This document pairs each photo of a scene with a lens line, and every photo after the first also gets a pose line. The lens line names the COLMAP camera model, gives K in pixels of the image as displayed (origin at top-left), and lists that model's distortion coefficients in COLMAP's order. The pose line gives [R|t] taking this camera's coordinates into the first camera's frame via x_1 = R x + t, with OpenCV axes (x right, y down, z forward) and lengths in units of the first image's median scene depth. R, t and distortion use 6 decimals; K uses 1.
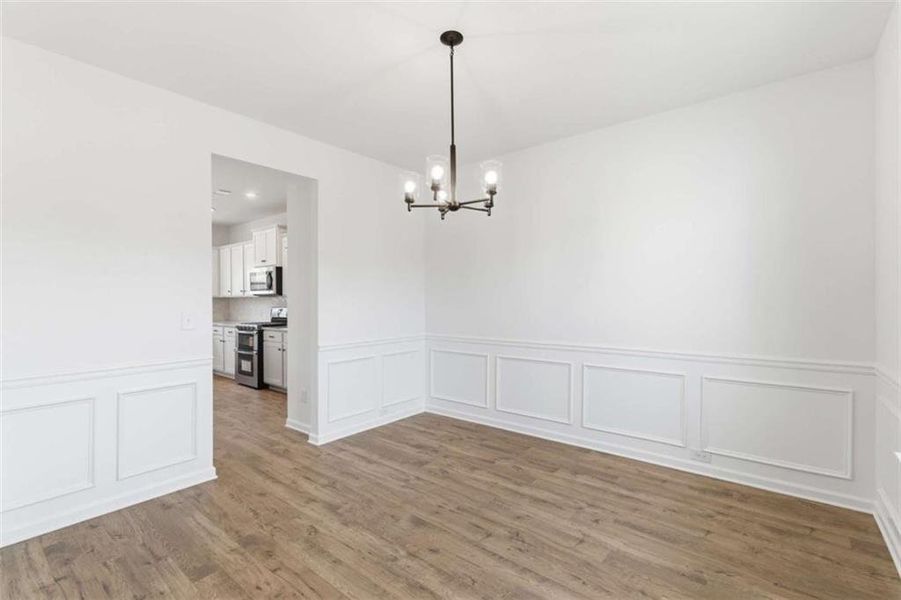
lens RADIAL K [[409.6, 0, 449.3], [0, 409.6, 290.9], [0, 0, 1]] dist [0.001498, 0.001109]
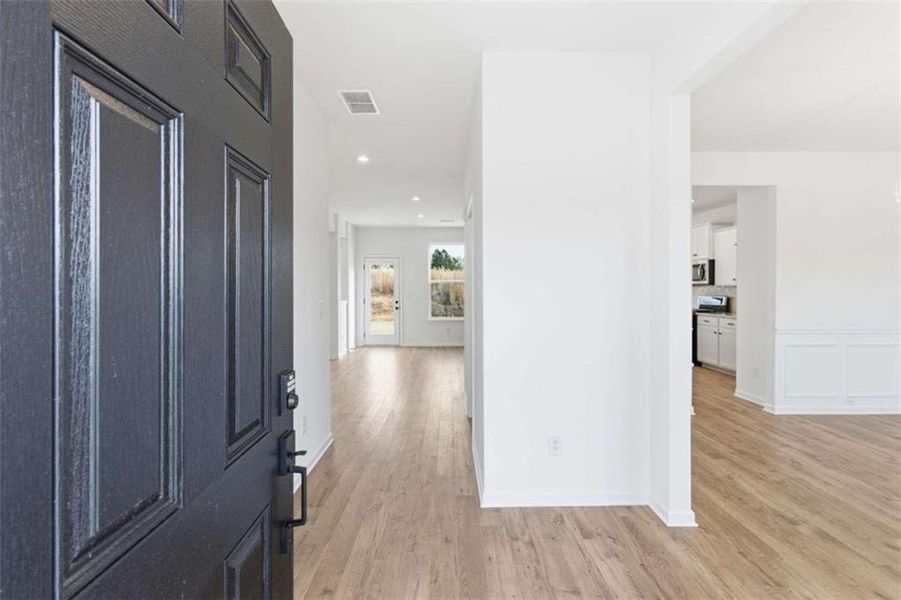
lens RADIAL K [[409.6, 0, 449.3], [0, 409.6, 290.9], [0, 0, 1]] dist [0.001498, 0.001109]
pose [[0.641636, 0.008797, -0.766959, -0.024571], [0.010914, 0.999728, 0.020598, -0.008156], [0.766932, -0.021587, 0.641365, -0.496599]]
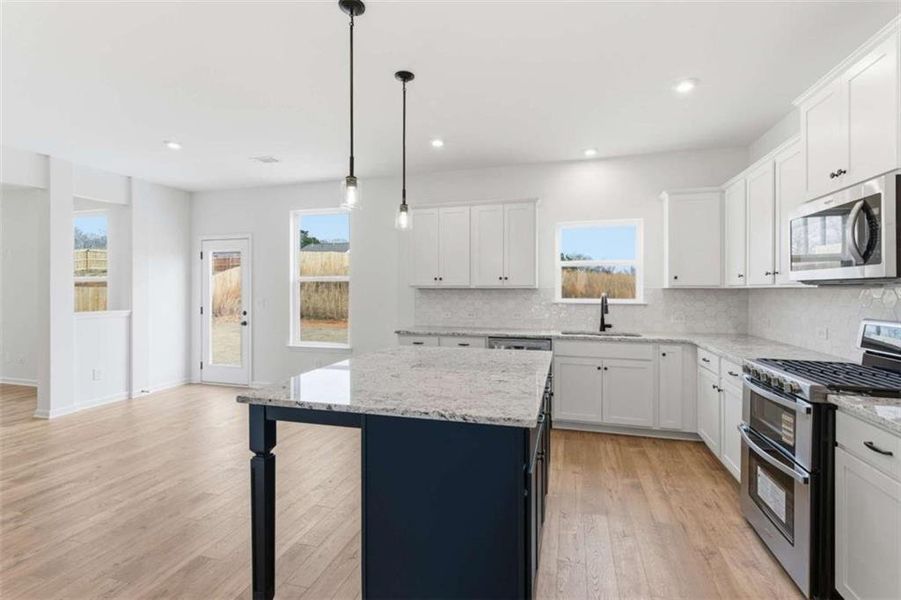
lens RADIAL K [[425.7, 0, 452.5], [0, 425.7, 298.4], [0, 0, 1]] dist [-0.000497, 0.000153]
pose [[0.416090, 0.027846, -0.908897, -0.517757], [0.012506, 0.999261, 0.036340, 0.012841], [0.909237, -0.026488, 0.415434, 1.106122]]
